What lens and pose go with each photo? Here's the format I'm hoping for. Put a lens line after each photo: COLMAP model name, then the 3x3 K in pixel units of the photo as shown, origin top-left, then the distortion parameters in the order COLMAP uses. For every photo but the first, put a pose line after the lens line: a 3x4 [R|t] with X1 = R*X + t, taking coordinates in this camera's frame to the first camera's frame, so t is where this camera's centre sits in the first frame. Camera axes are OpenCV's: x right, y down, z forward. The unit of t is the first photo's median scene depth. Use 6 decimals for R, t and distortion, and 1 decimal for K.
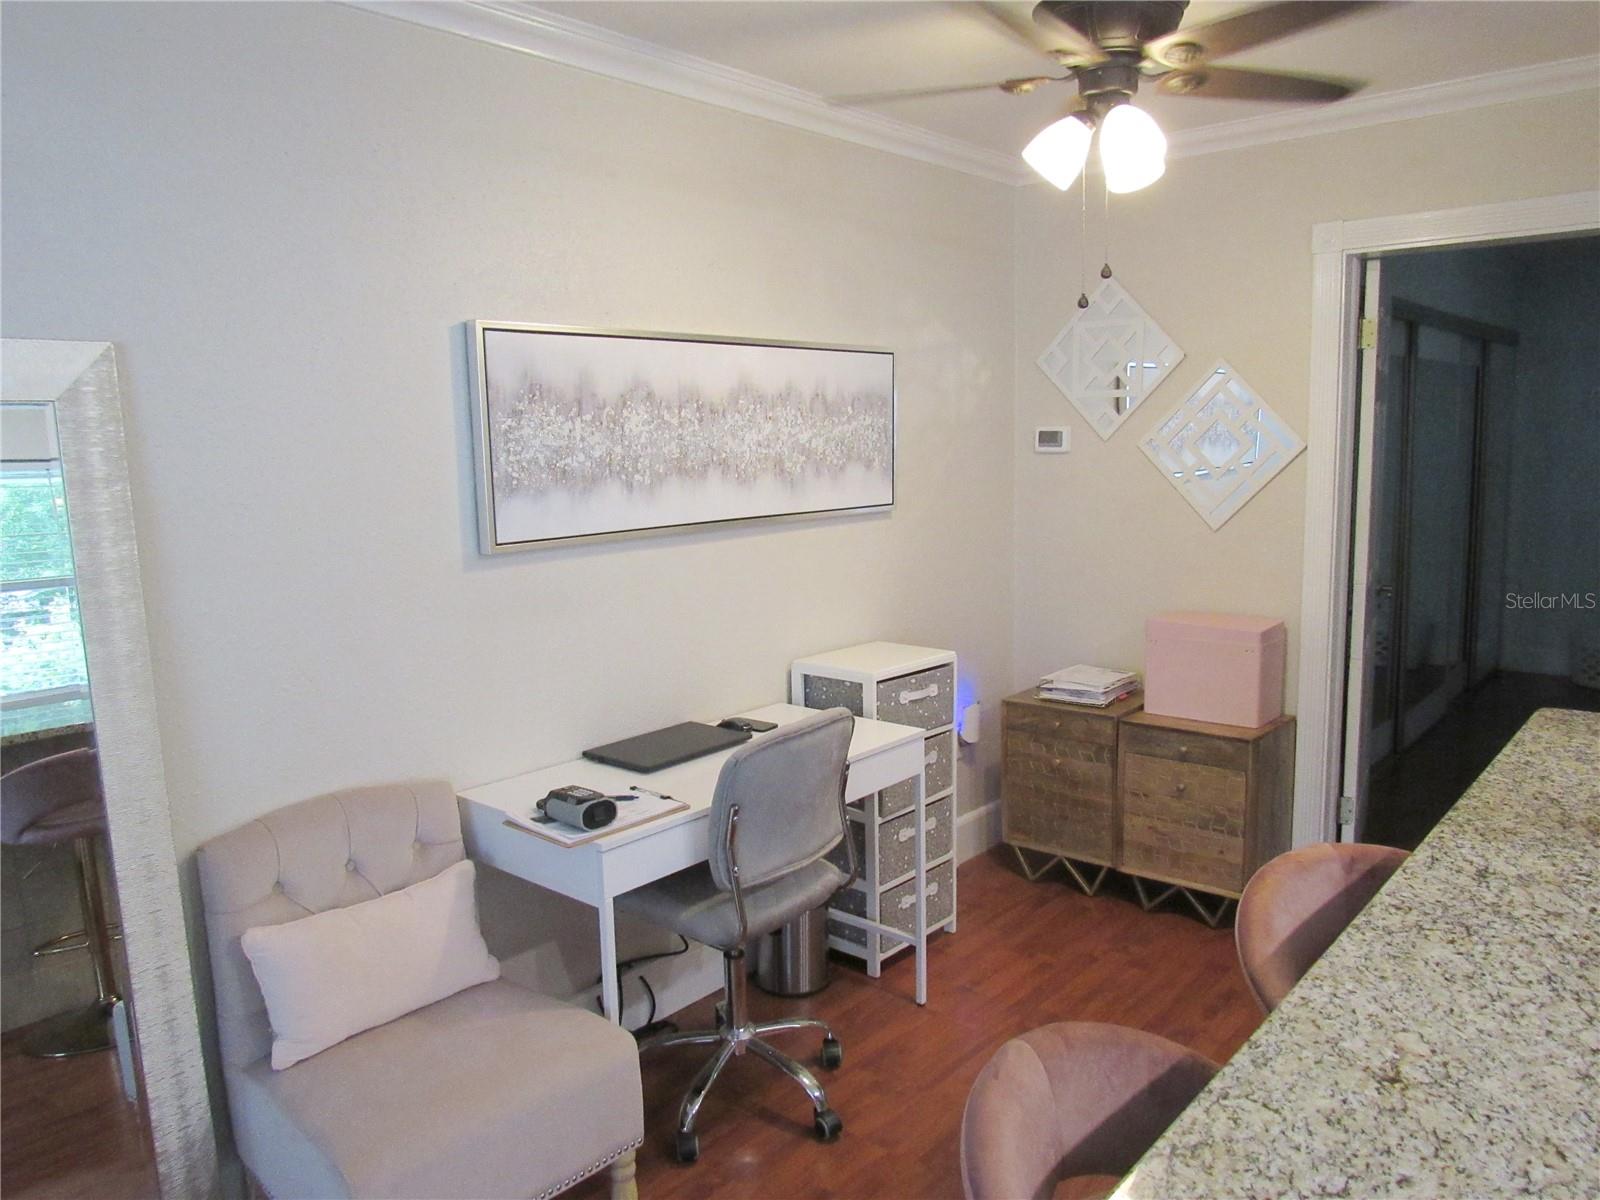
lens RADIAL K [[1164.3, 0, 800.6], [0, 1164.3, 602.2], [0, 0, 1]] dist [-0.035558, -0.002372]
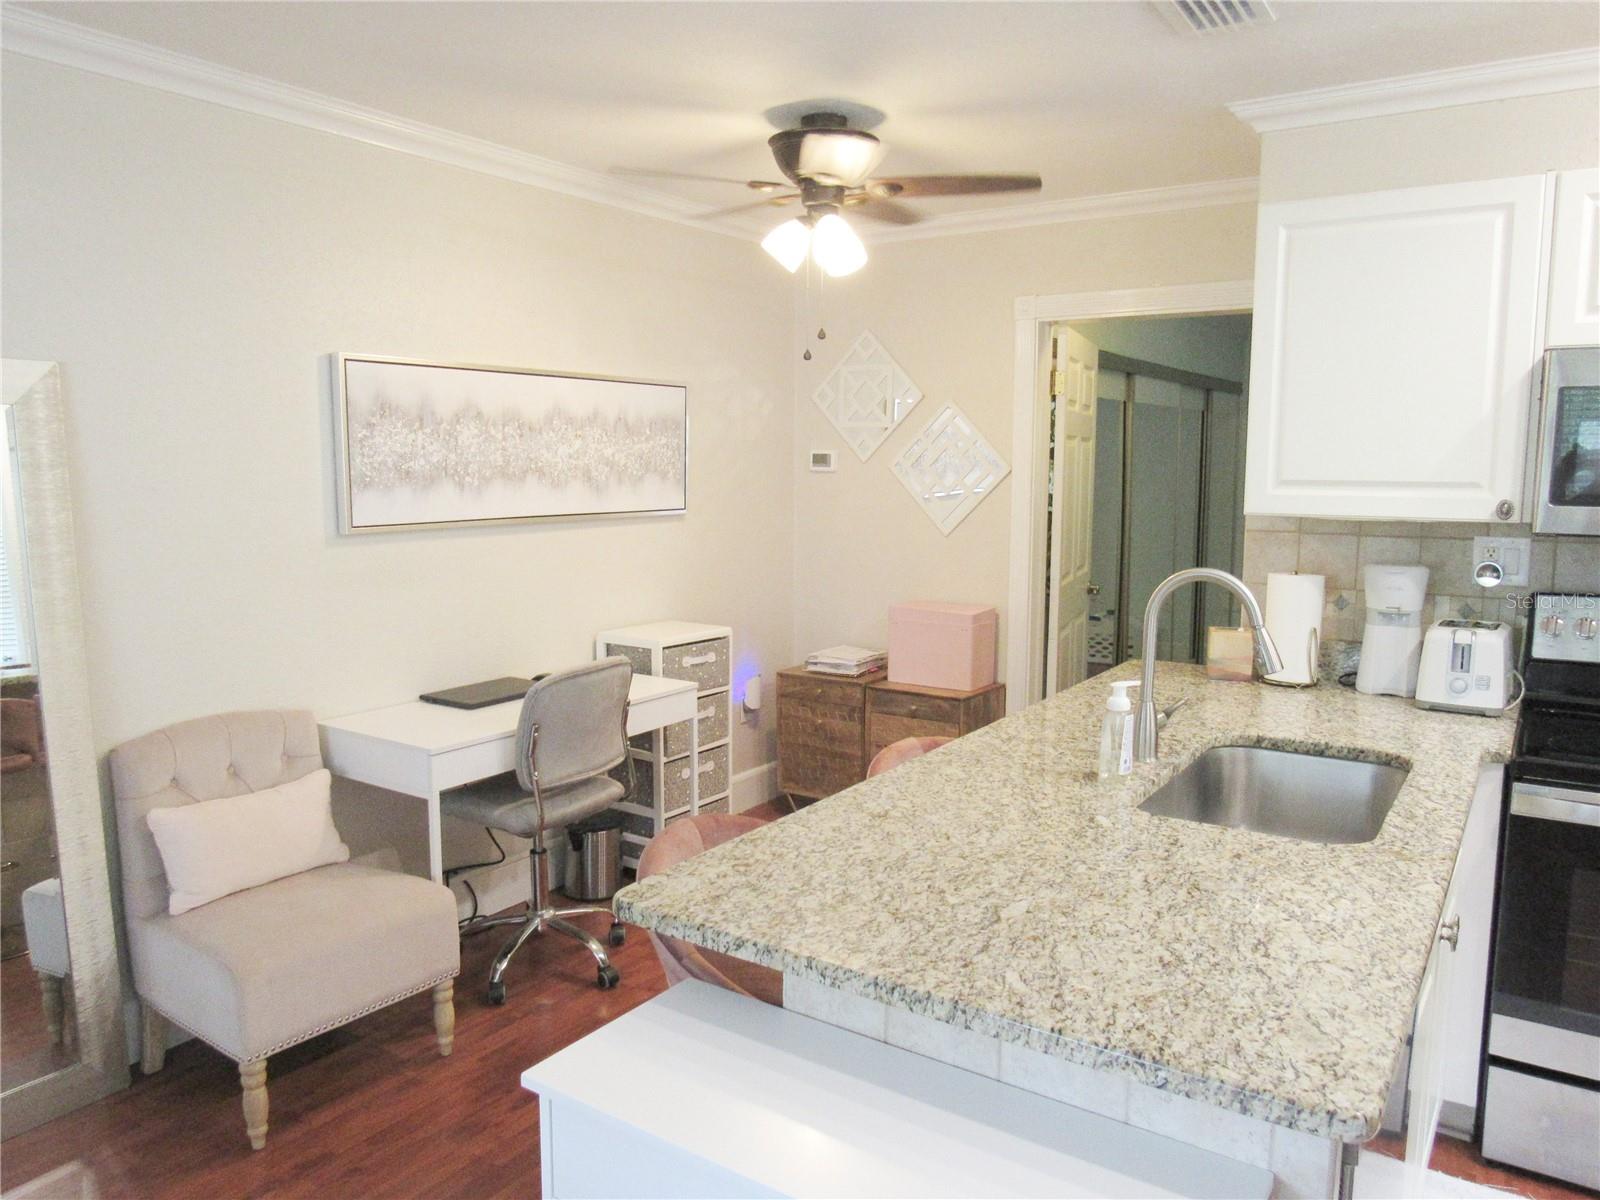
lens RADIAL K [[1147.5, 0, 798.6], [0, 1147.5, 601.9], [0, 0, 1]] dist [-0.026411, 0.001988]
pose [[0.992235, 0.012378, 0.123756, 0.067107], [-0.010010, 0.999755, -0.019735, 0.049289], [-0.123970, 0.018343, 0.992116, -0.290026]]
